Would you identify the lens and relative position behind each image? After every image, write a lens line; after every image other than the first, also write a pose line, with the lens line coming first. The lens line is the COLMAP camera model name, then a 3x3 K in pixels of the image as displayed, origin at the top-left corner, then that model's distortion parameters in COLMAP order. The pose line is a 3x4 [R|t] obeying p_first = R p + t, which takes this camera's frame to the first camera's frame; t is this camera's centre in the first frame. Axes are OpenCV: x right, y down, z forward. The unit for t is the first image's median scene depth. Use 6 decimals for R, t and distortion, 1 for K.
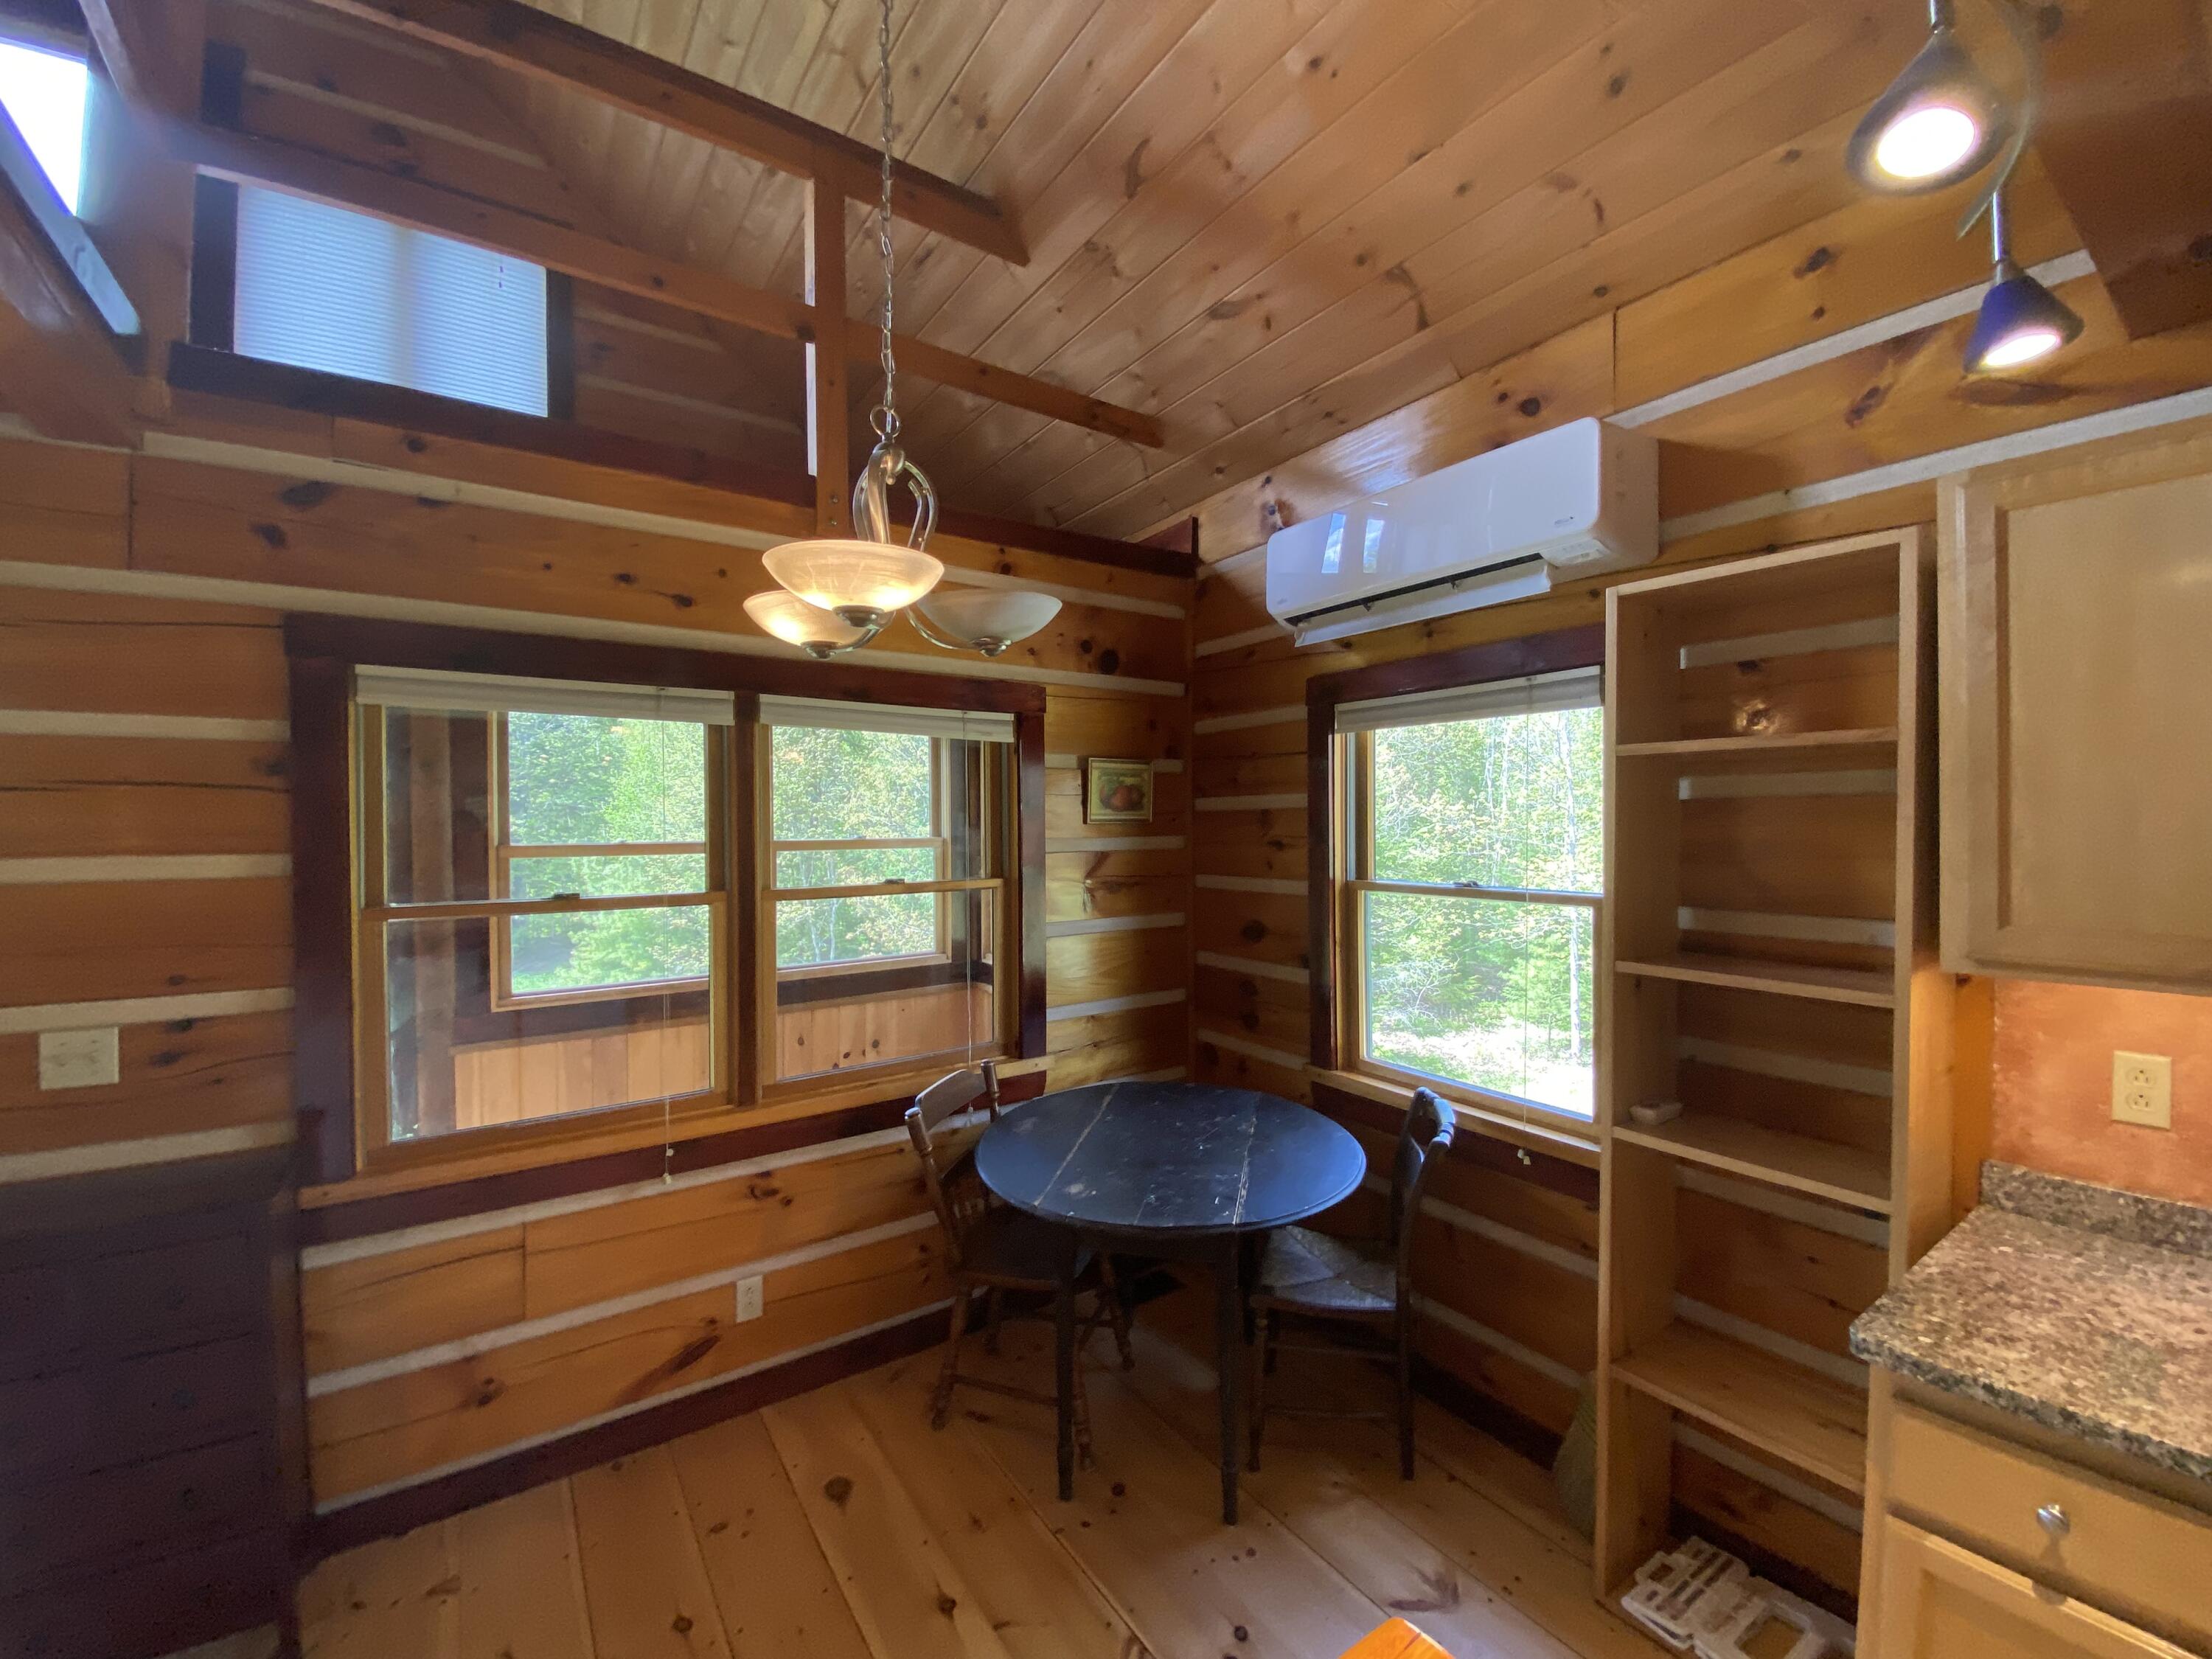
lens RADIAL K [[891.1, 0, 1106.0], [0, 891.1, 829.5], [0, 0, 1]] dist [0.018459, -0.020178]
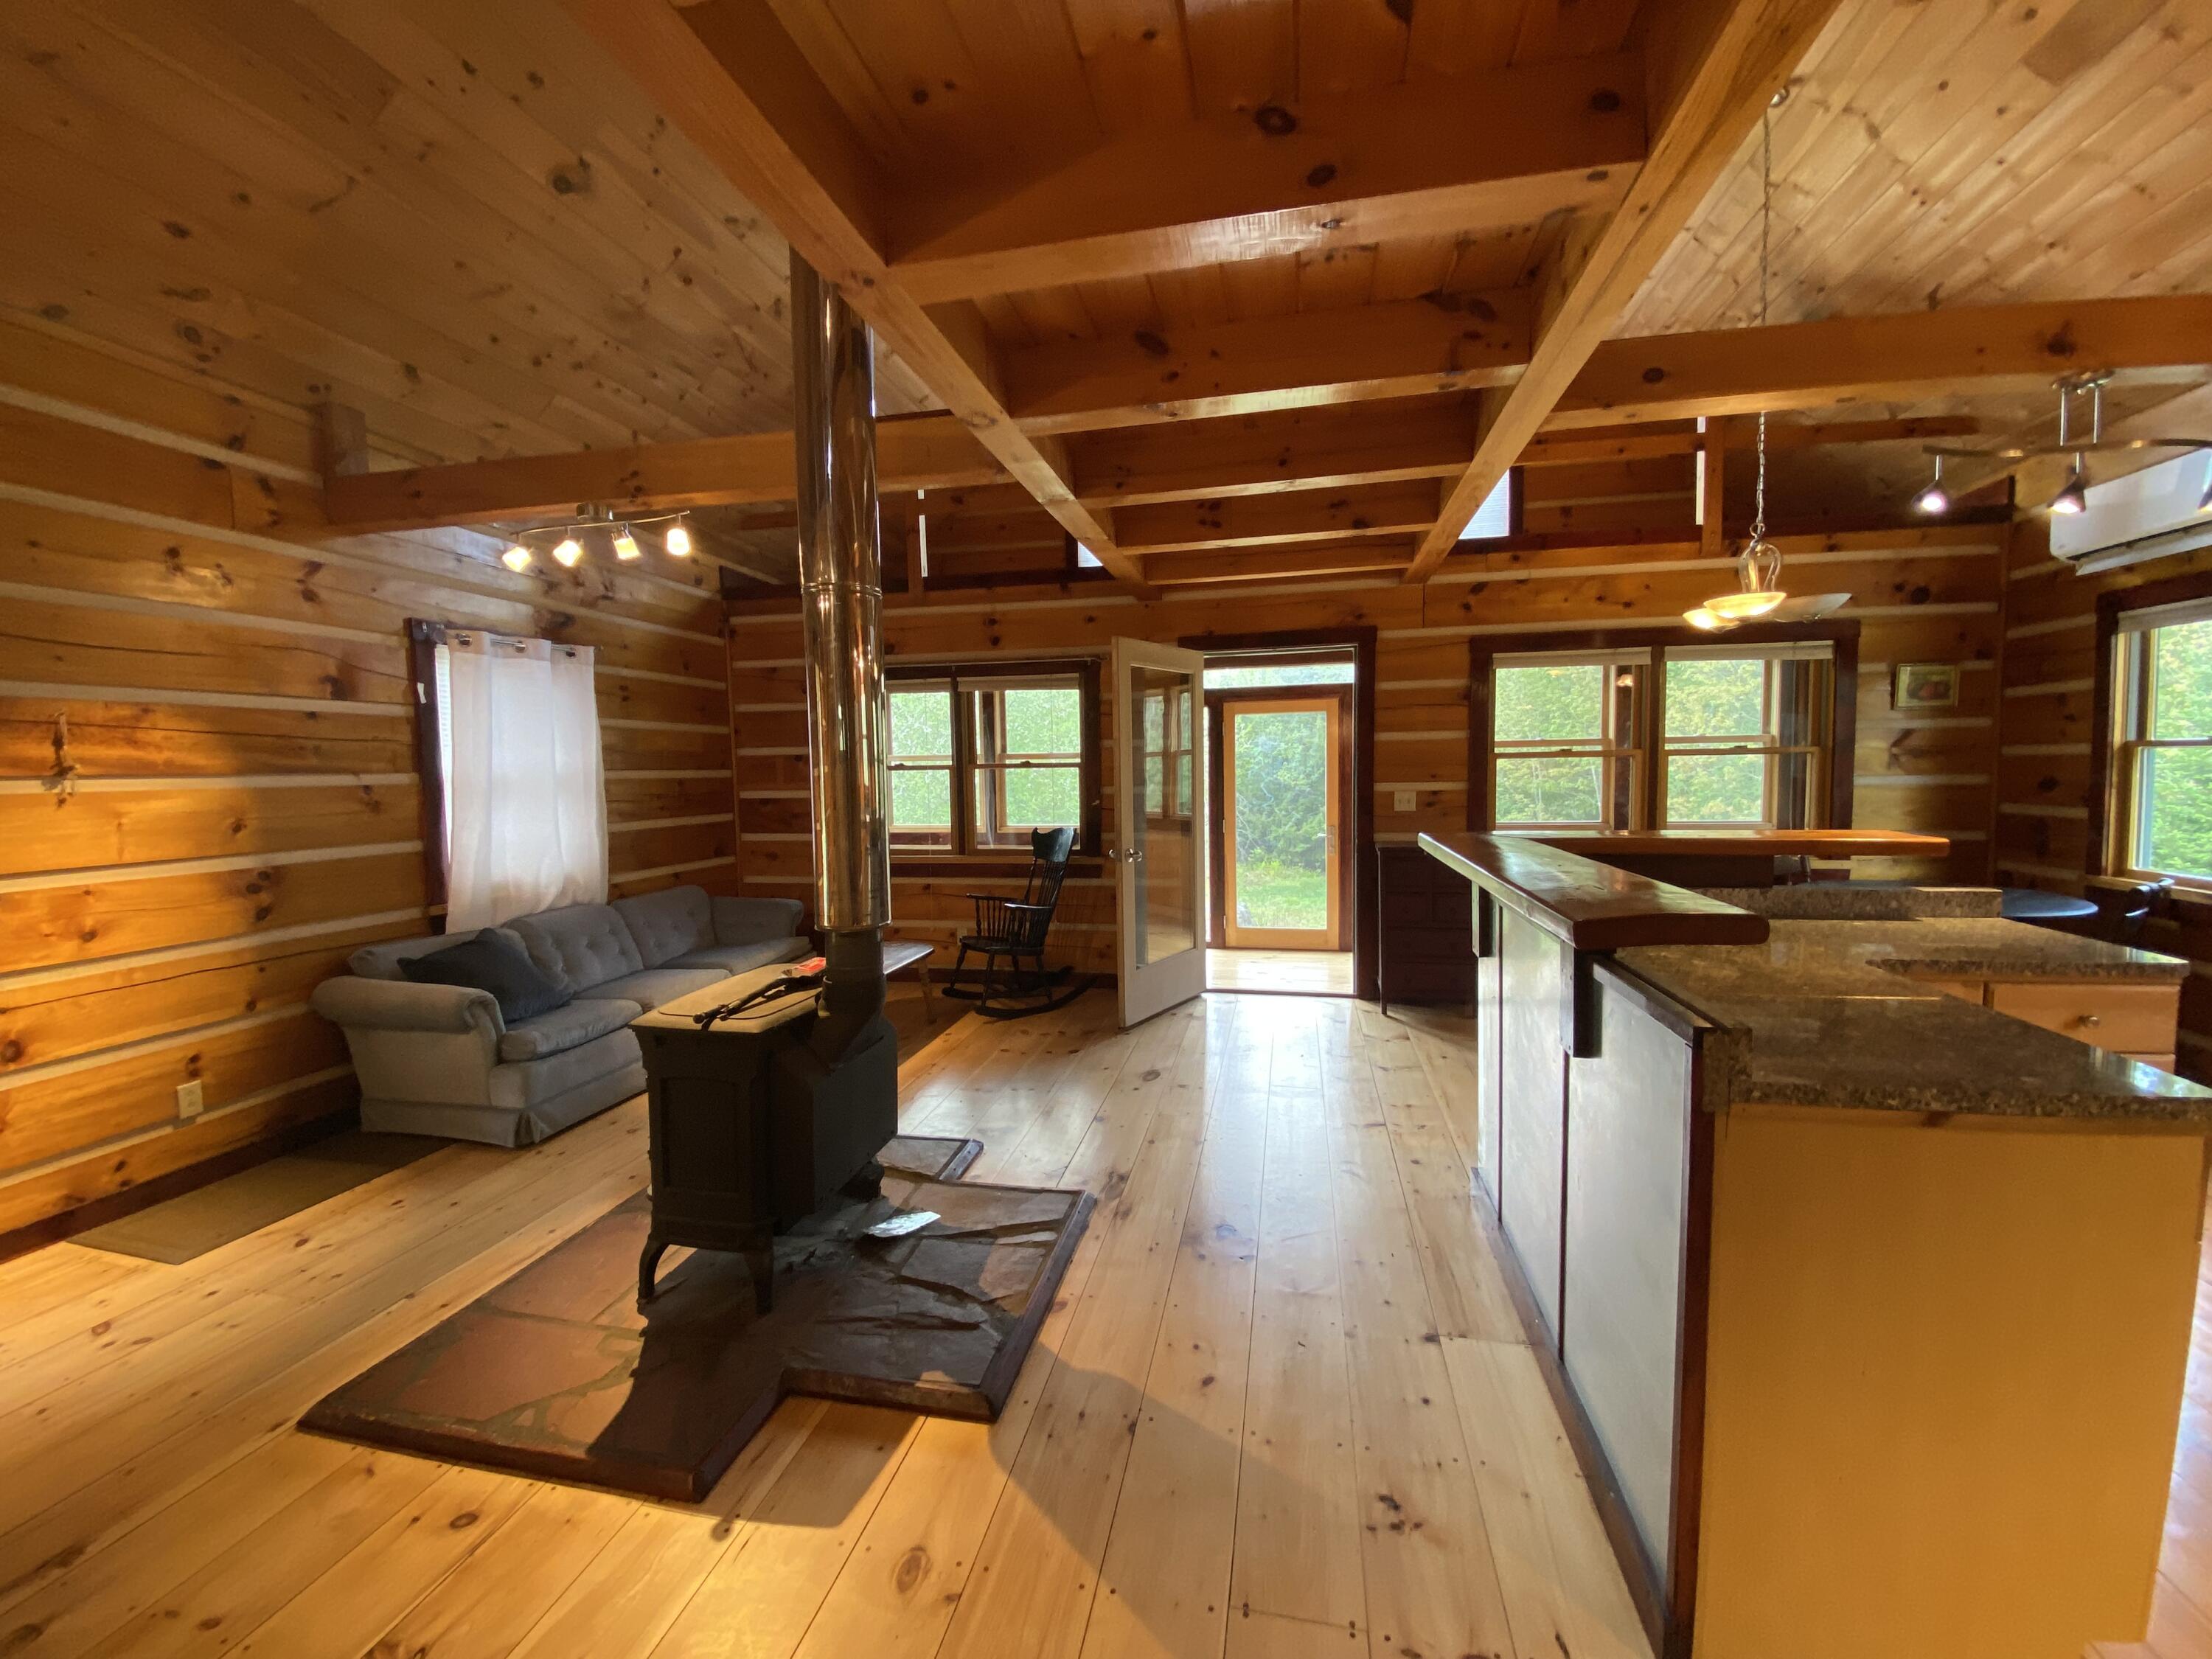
lens RADIAL K [[891.1, 0, 1106.0], [0, 891.1, 829.5], [0, 0, 1]] dist [0.018459, -0.020178]
pose [[0.687171, 0.045112, -0.725094, 0.166178], [0.007045, 0.997609, 0.068743, 0.082639], [0.726462, -0.052347, 0.685210, -0.993891]]
